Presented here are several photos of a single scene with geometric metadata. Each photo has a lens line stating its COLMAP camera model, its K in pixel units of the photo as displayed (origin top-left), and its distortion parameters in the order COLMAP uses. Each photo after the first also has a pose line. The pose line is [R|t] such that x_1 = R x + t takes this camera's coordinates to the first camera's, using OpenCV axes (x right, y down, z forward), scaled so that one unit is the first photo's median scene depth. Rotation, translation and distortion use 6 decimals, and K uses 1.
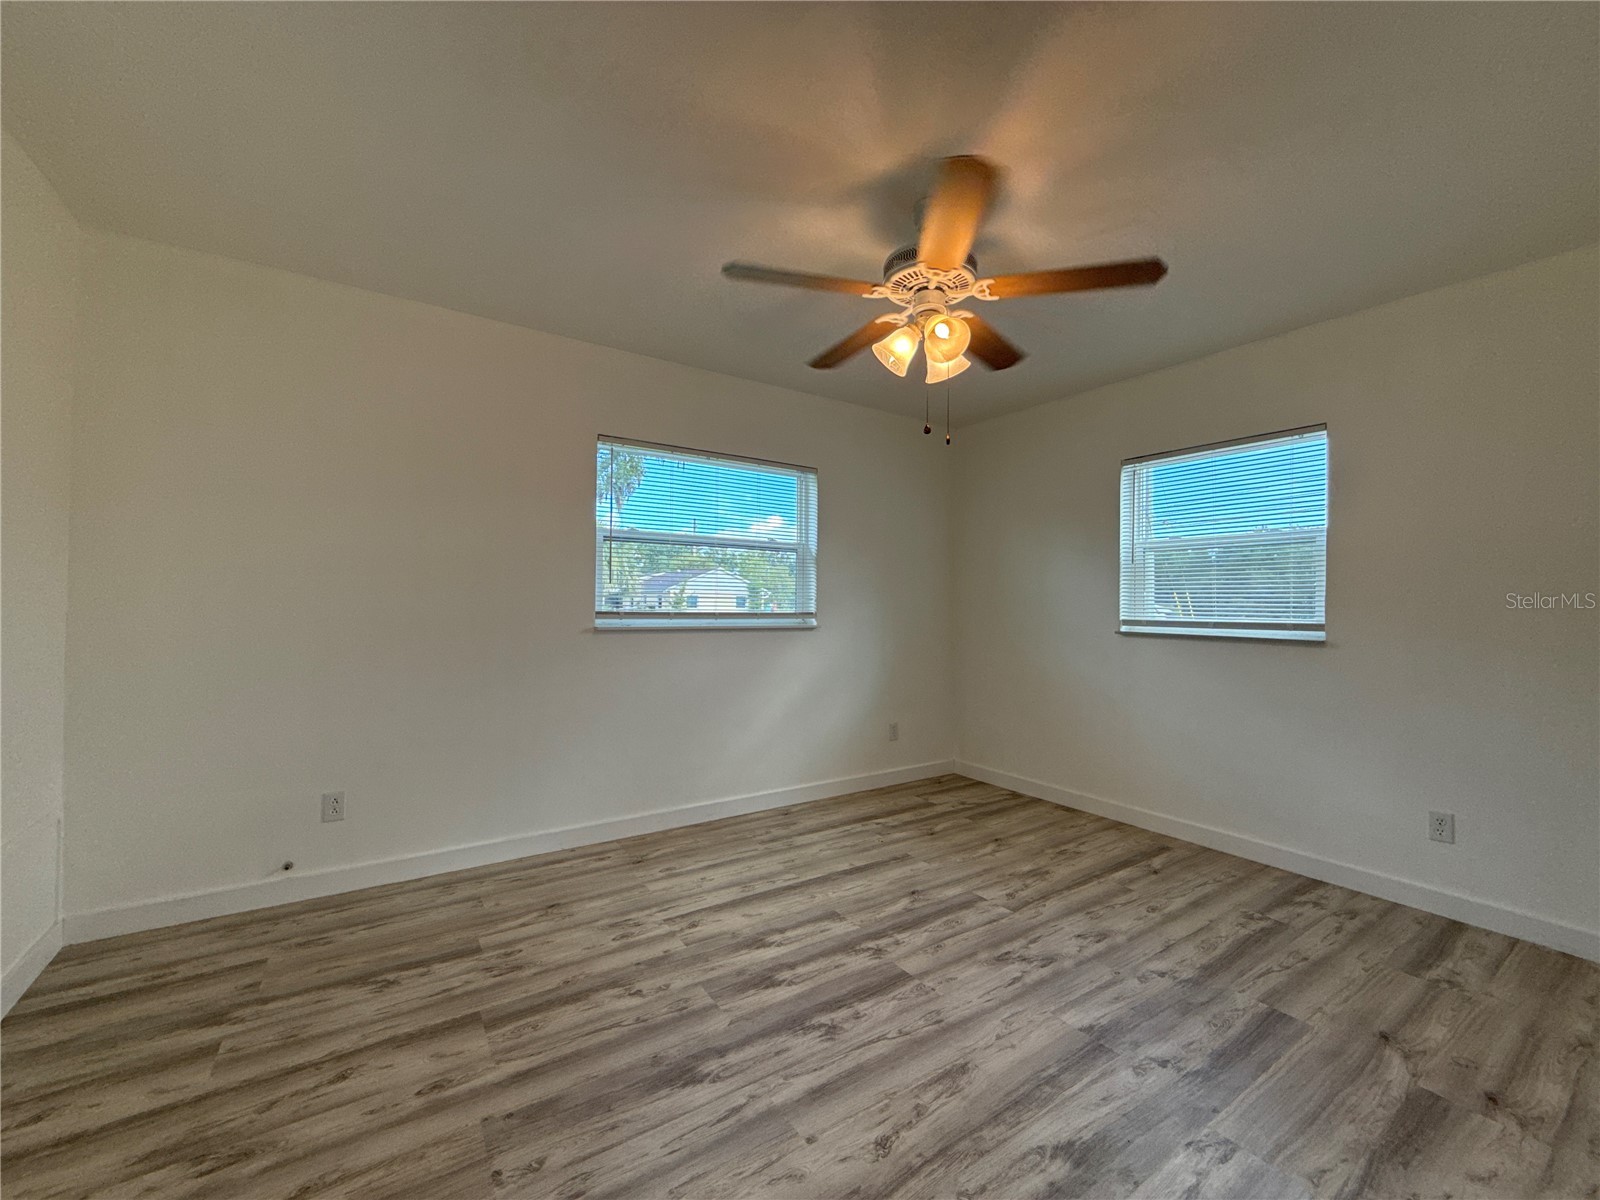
lens RADIAL K [[637.7, 0, 803.5], [0, 637.7, 590.2], [0, 0, 1]] dist [0.000304, 0.000029]
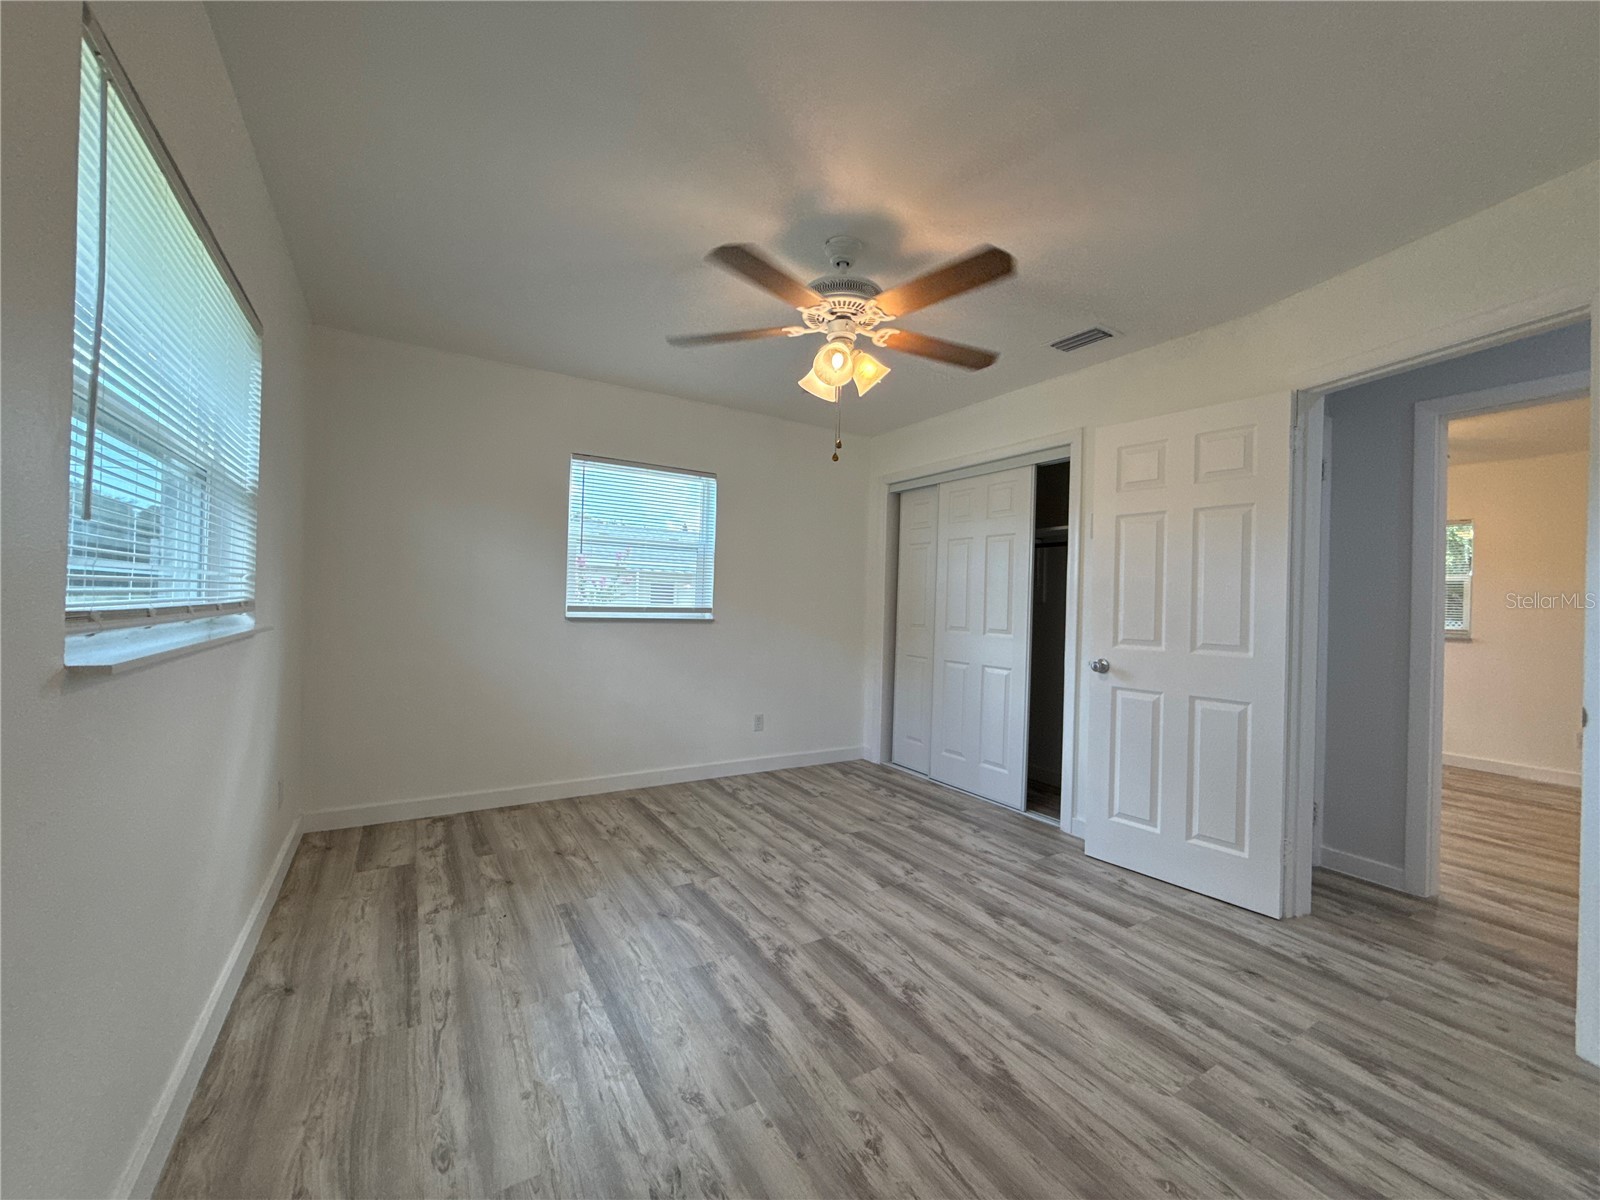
lens RADIAL K [[637.7, 0, 796.6], [0, 637.7, 592.9], [0, 0, 1]] dist [0.000304, 0.000029]
pose [[0.044318, 0.004113, 0.999009, -0.790680], [-0.050832, 0.998706, -0.001857, 0.011655], [-0.997723, -0.050699, 0.044470, 0.869892]]
